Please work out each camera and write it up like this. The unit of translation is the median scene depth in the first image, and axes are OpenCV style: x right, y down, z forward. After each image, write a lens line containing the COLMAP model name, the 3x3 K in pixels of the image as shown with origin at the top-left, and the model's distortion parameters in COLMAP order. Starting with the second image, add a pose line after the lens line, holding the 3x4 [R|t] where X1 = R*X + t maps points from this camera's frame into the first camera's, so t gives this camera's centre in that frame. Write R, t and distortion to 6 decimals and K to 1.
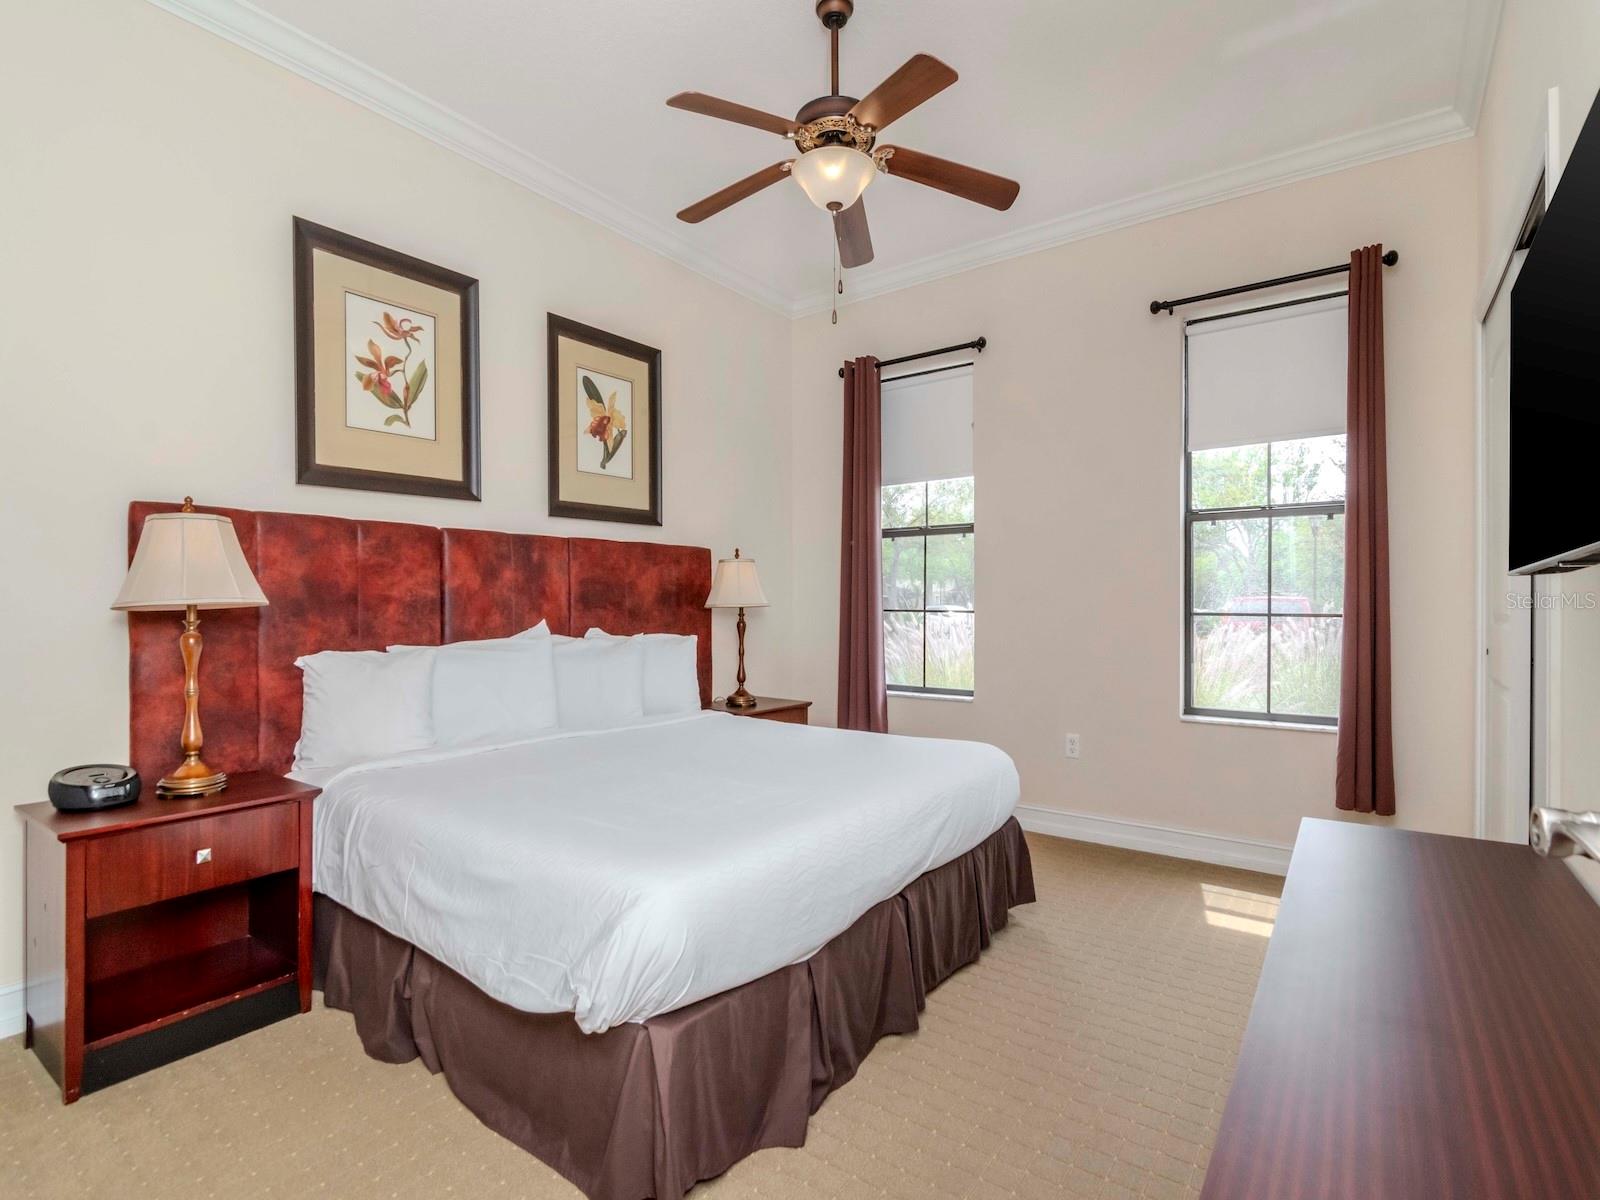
lens RADIAL K [[778.5, 0, 794.6], [0, 778.5, 611.8], [0, 0, 1]] dist [-0.001504, -0.000593]
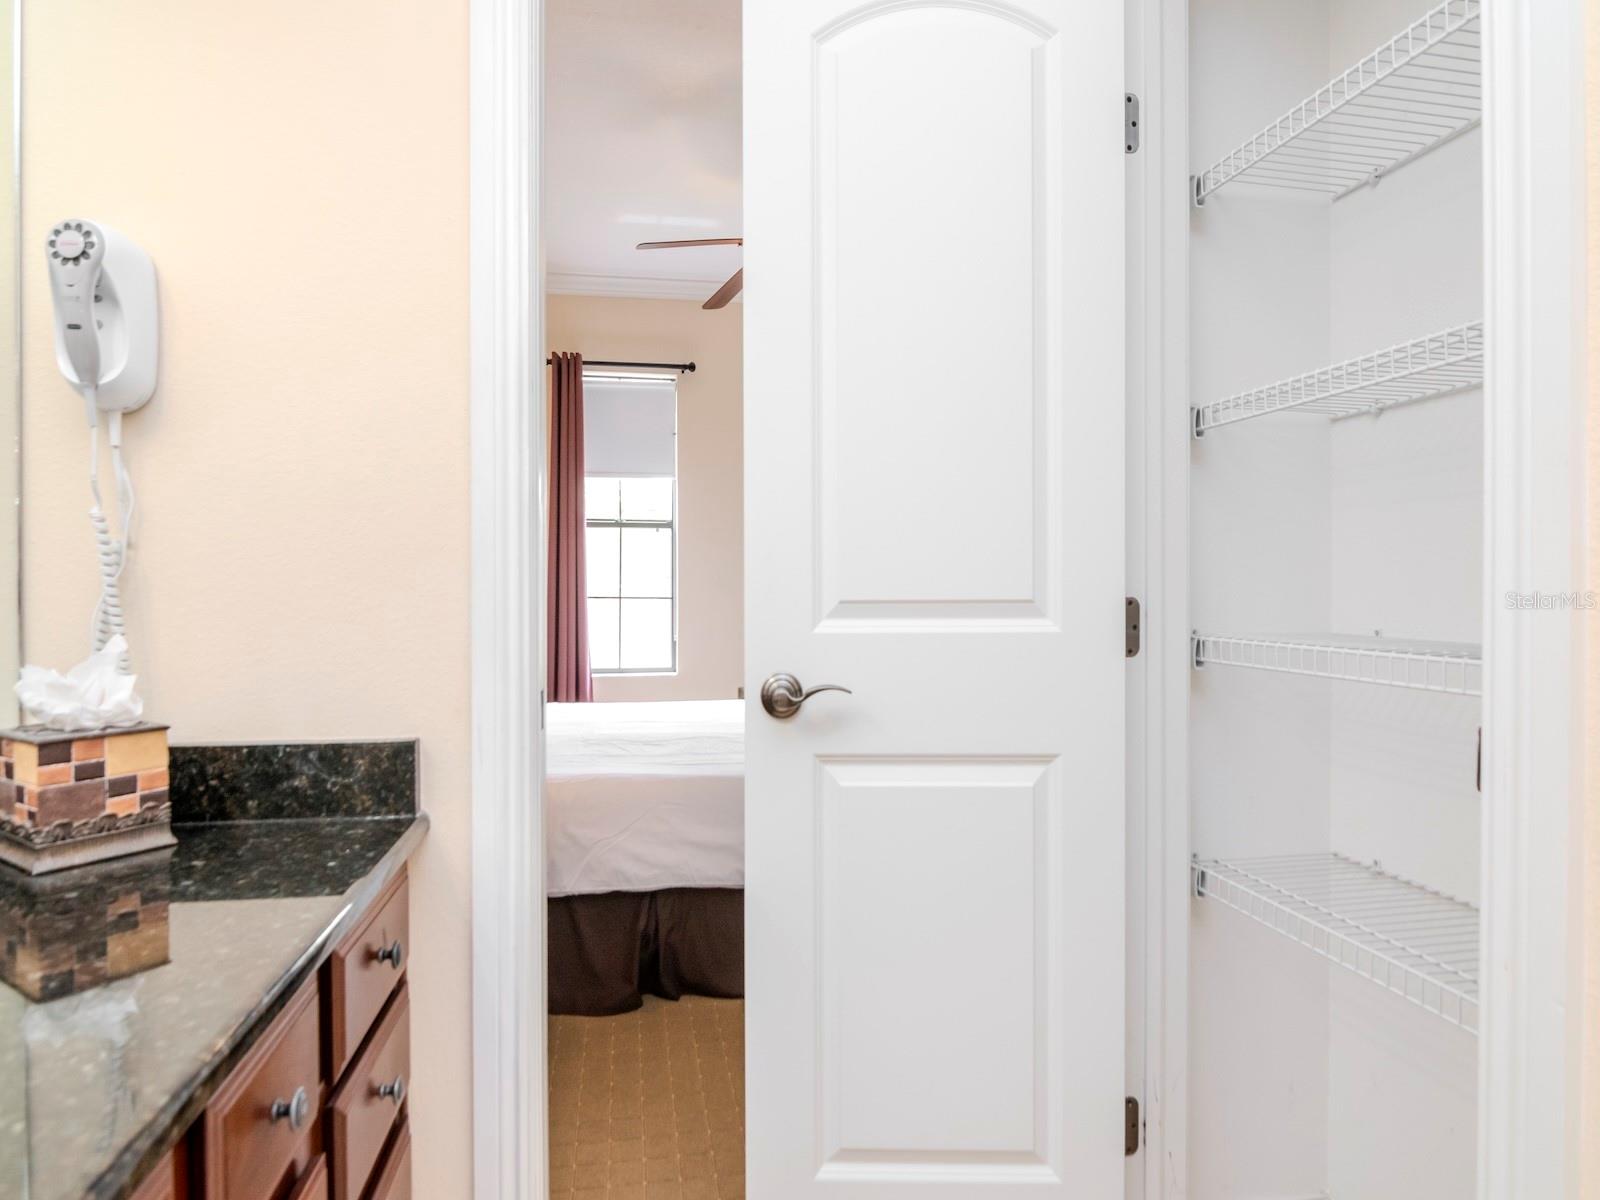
lens RADIAL K [[882.4, 0, 773.1], [0, 882.4, 597.0], [0, 0, 1]] dist [-0.016211, -0.000420]
pose [[0.694378, -0.005332, 0.719591, -0.653156], [0.003506, 0.999986, 0.004026, -0.007125], [-0.719602, -0.000273, 0.694386, -0.002740]]
